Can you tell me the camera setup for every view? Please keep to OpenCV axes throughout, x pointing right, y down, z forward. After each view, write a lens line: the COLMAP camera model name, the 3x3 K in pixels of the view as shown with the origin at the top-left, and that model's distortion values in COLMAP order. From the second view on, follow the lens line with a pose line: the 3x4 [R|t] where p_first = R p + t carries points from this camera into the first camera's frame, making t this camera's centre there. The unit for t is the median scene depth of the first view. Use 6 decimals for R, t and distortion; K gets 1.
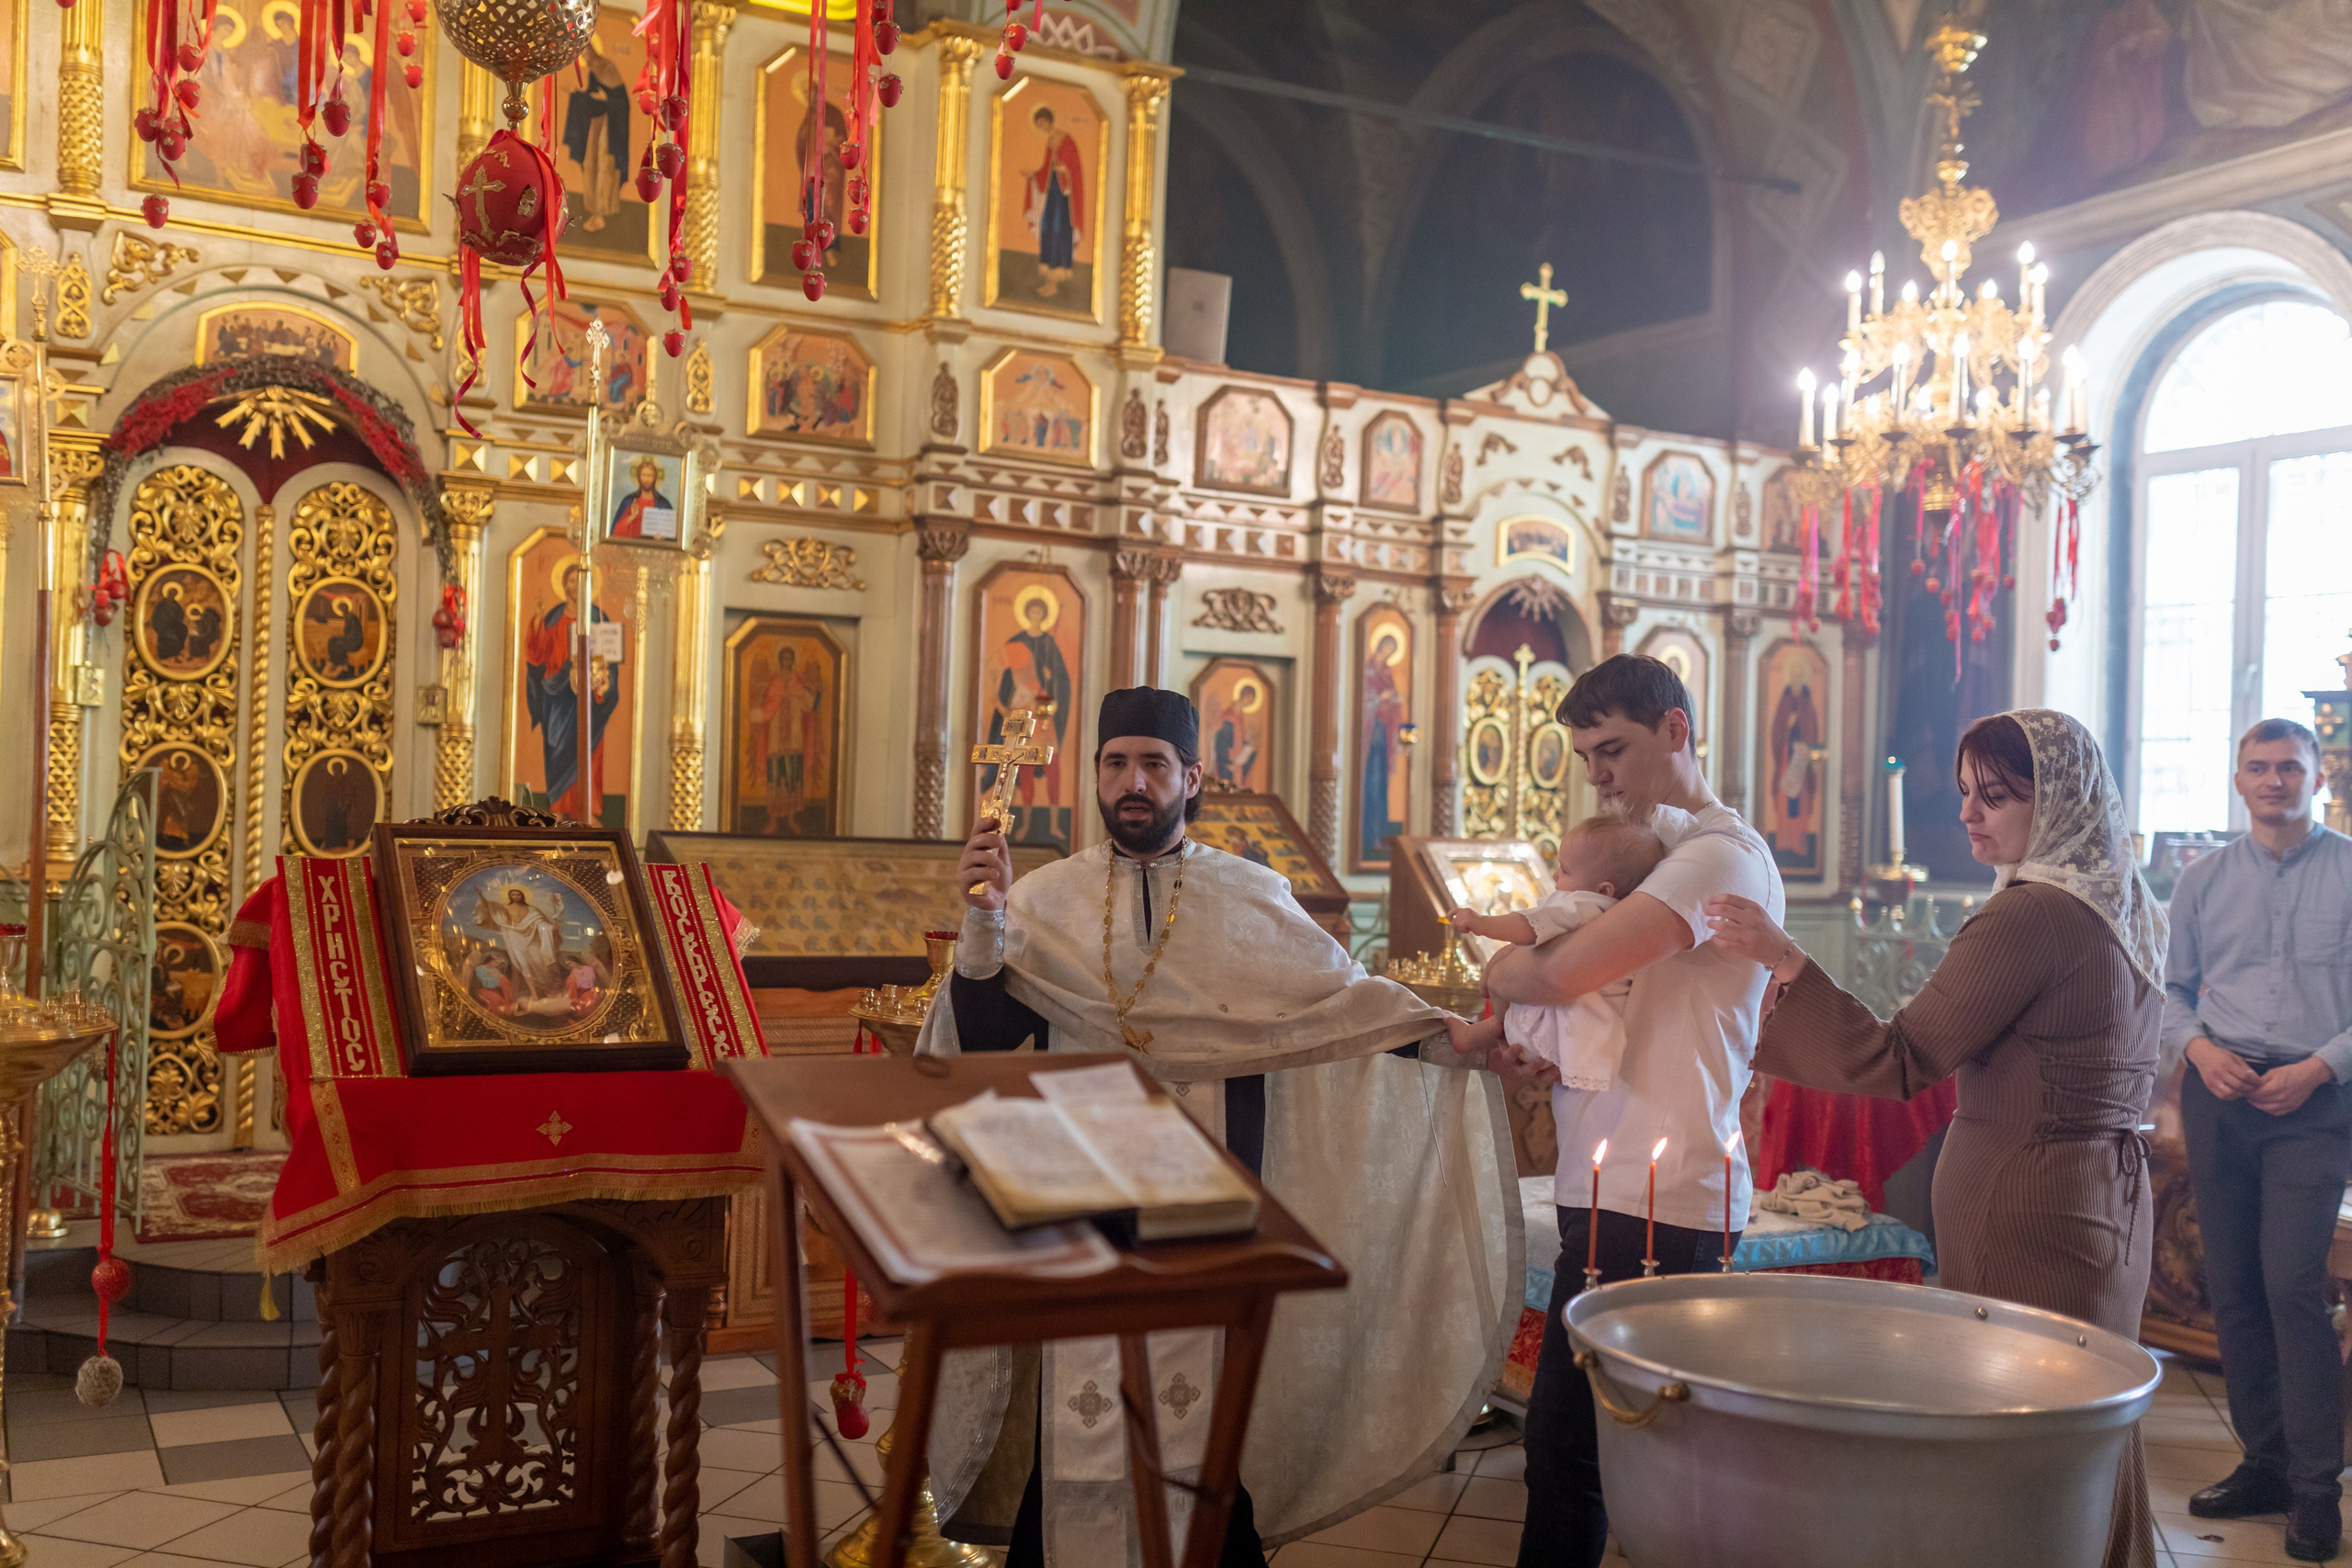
lens RADIAL K [[2265.3, 0, 1206.1], [0, 2265.3, 797.9], [0, 0, 1]] dist [0.001062, 0.011511]
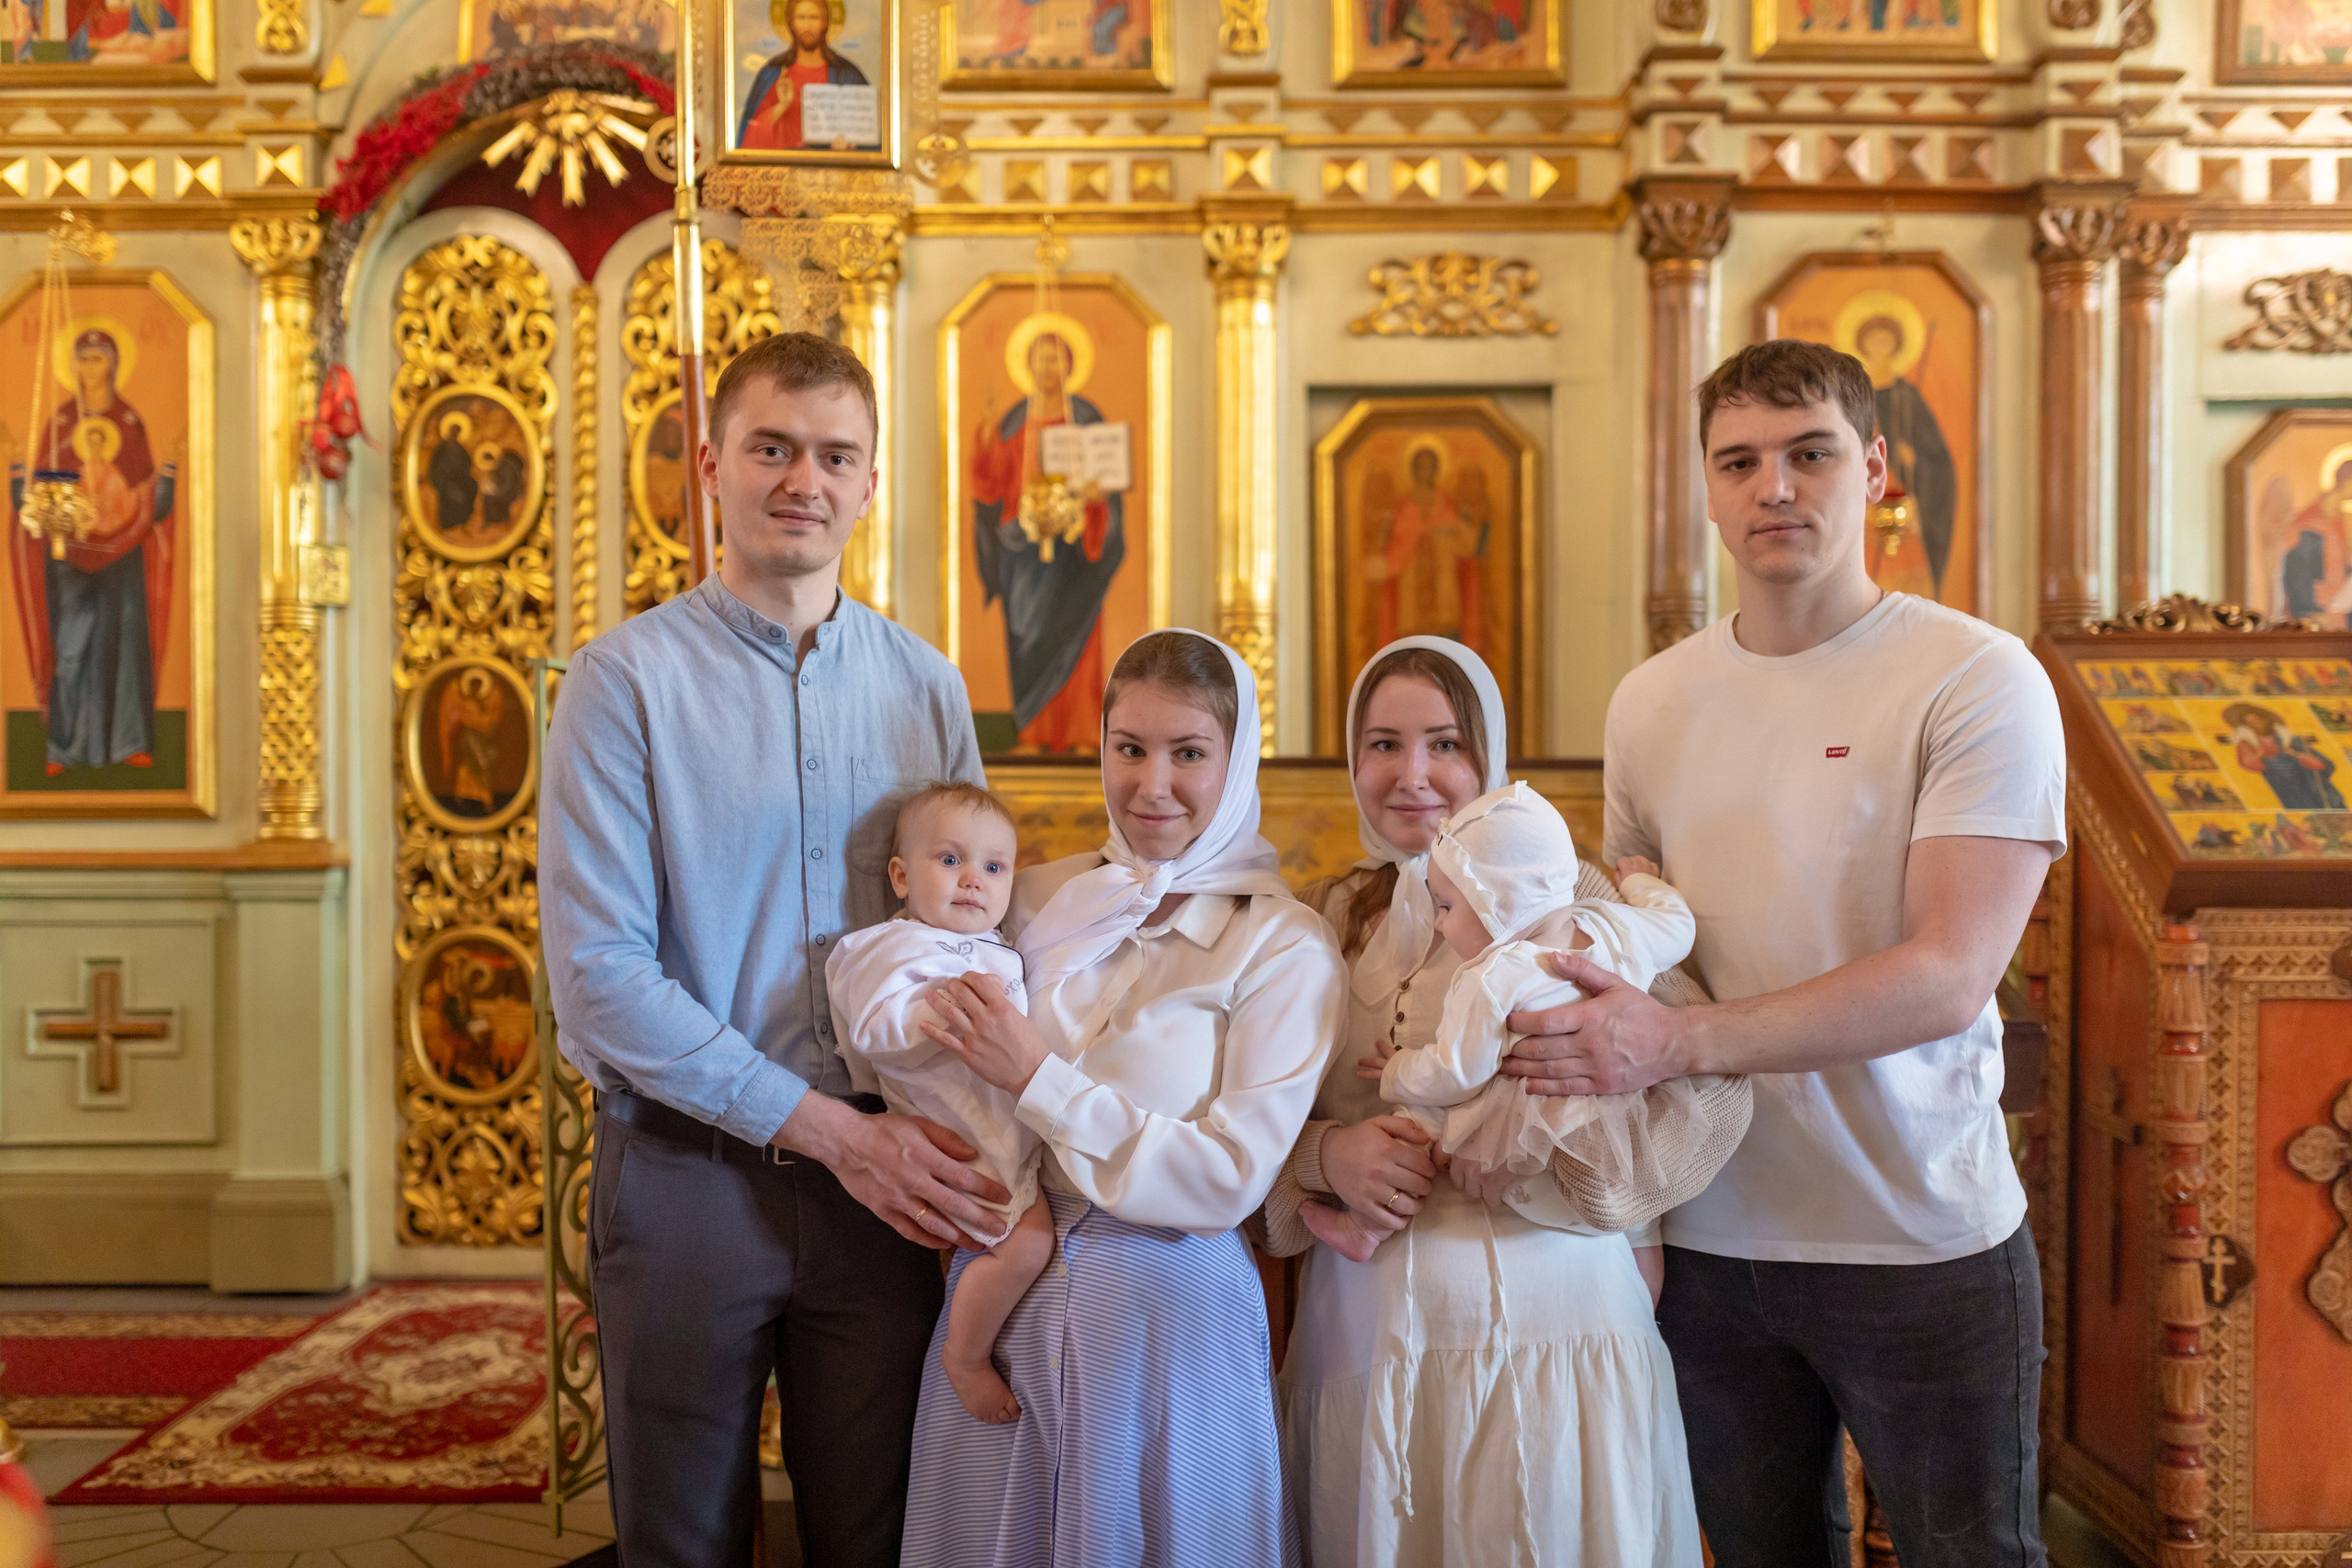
lens RADIAL K [[2232.5, 0, 1175.7], [0, 2232.5, 790.1], [0, 0, 1]] dist [-0.003023, 0.016370]
pose [[0.866852, -0.030244, -0.497647, 0.042256], [0.033603, 0.999433, -0.002207, 0.020672], [0.497432, -0.014809, 0.867377, 0.479512]]
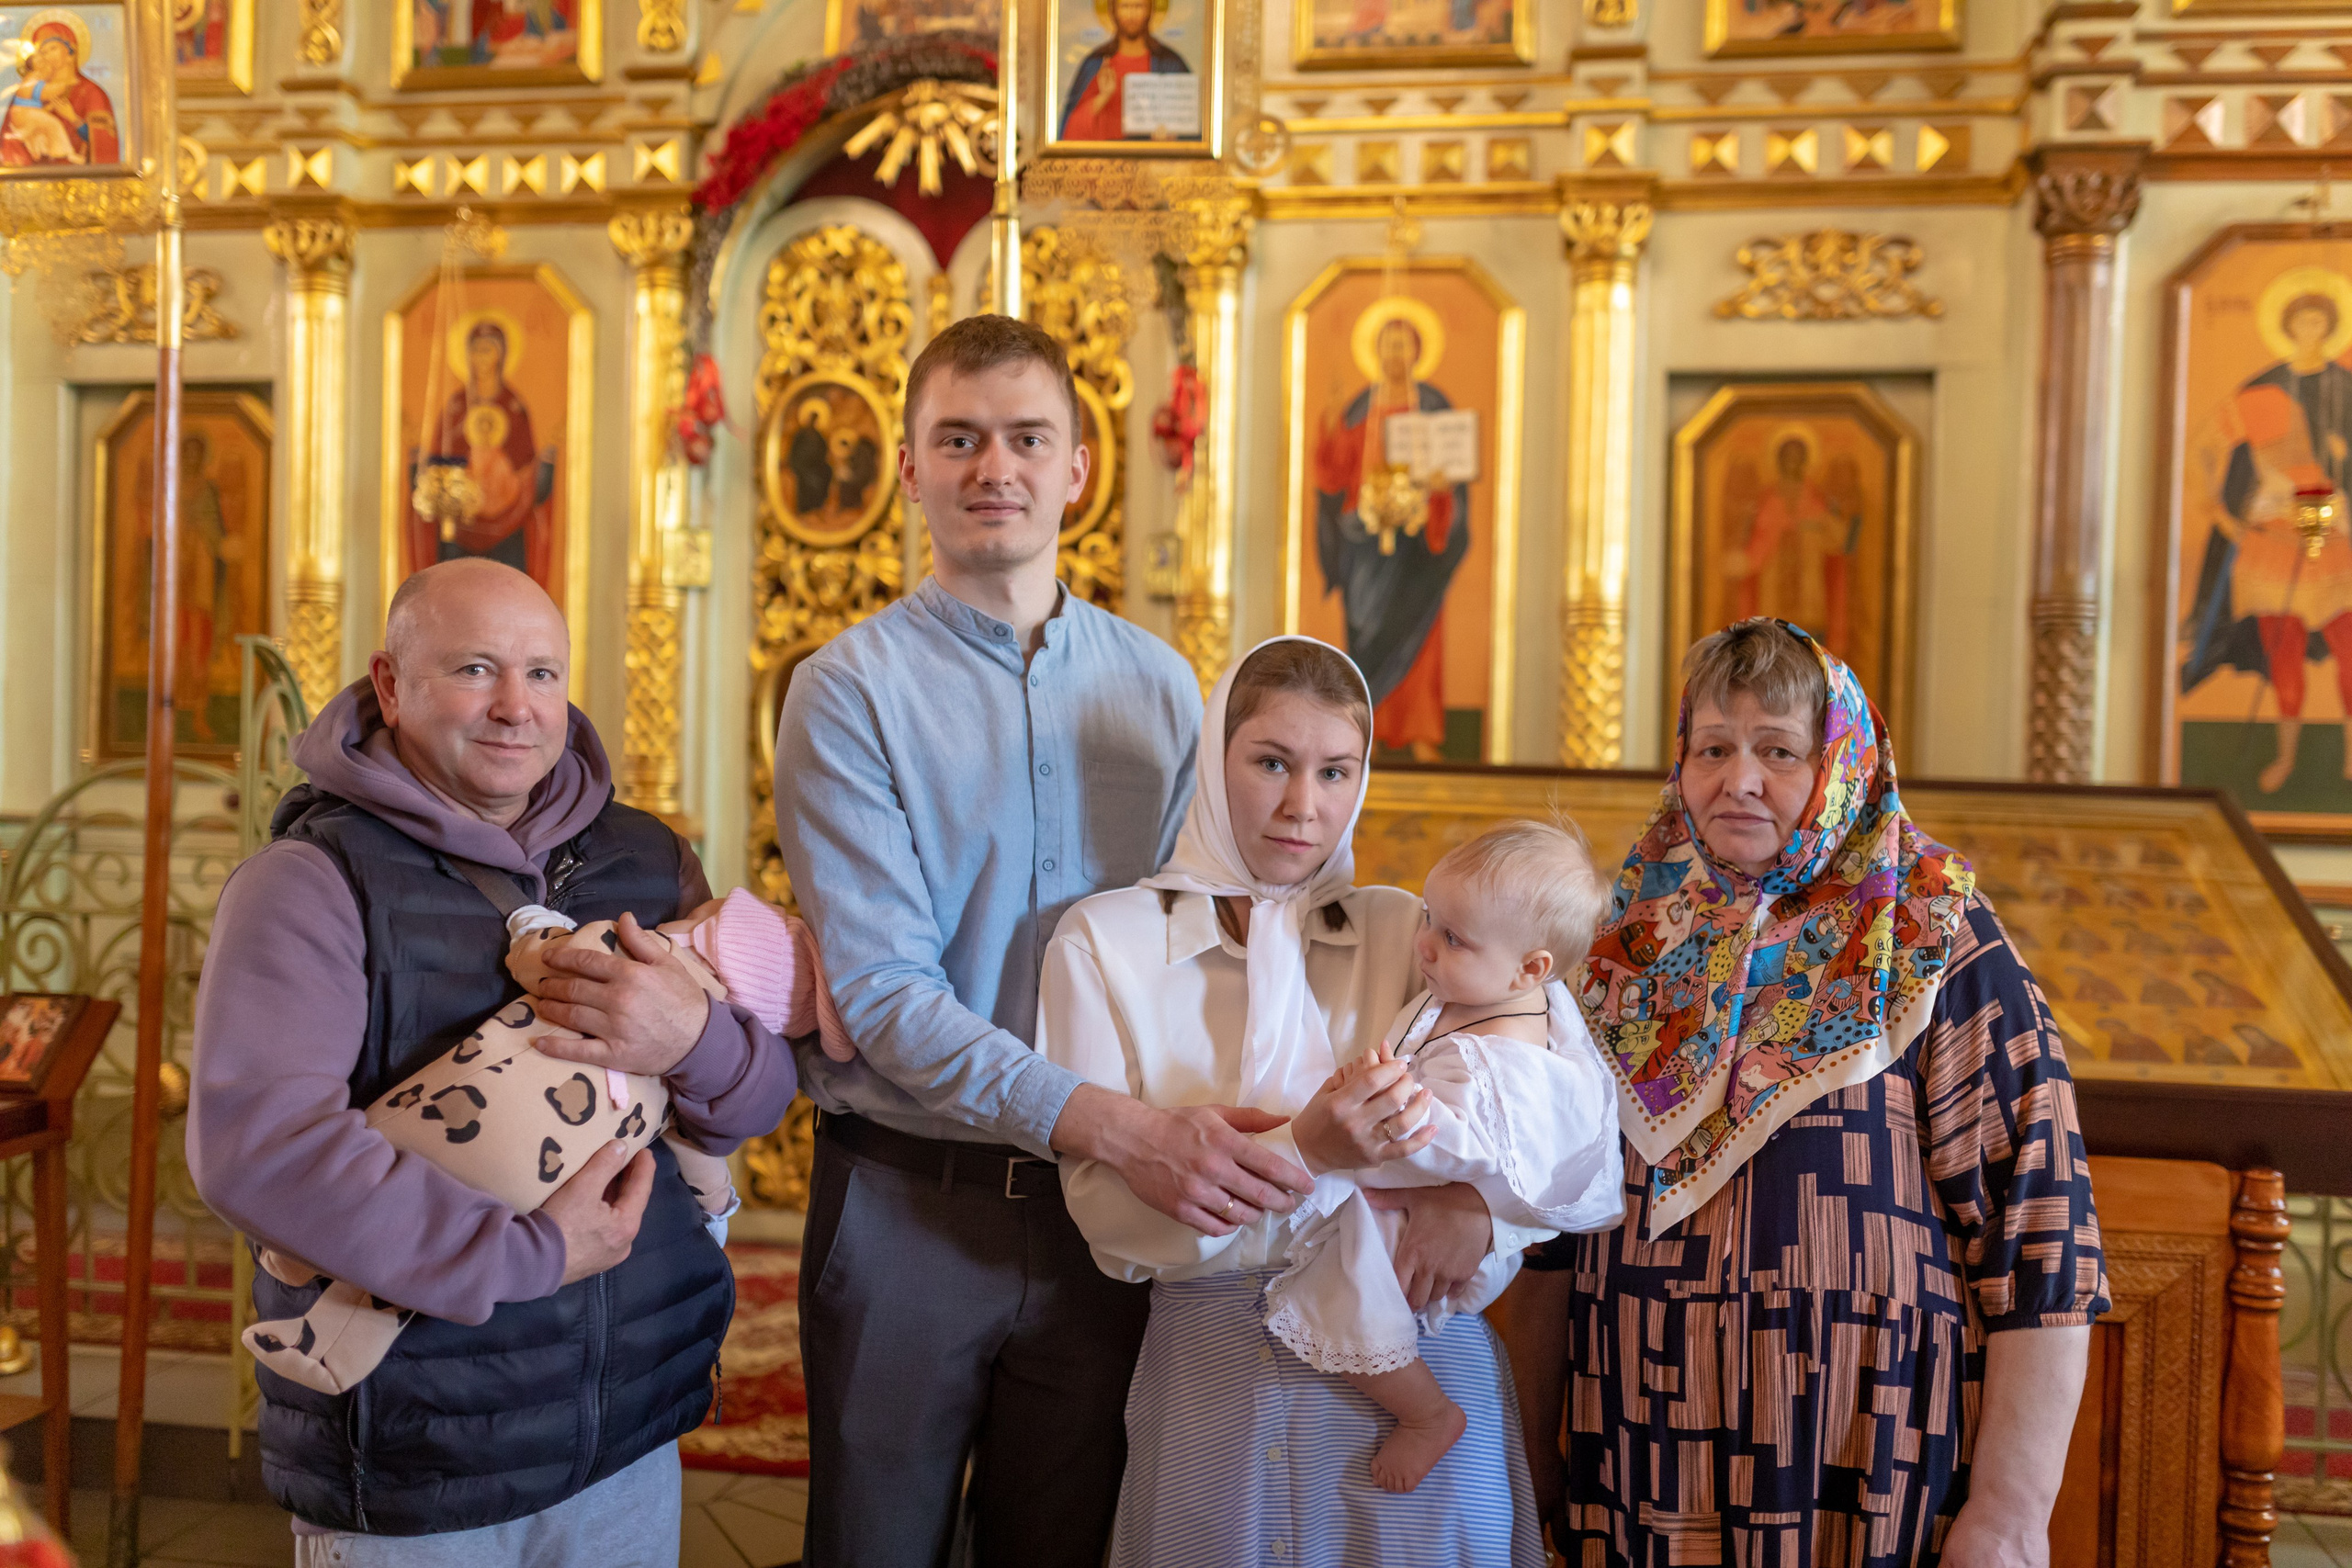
lens RADIAL K [[2232.5, 0, 1175.7], [0, 2232.5, 790.1], [0, 0, 1]] dist [-0.003023, 0.016370]
pose [[0.768260, 0.000742, -0.640138, 0.047612], [0.004483, 0.999969, 0.006539, 0.015265], [0.640123, -0.007893, 0.768232, 0.496143]]
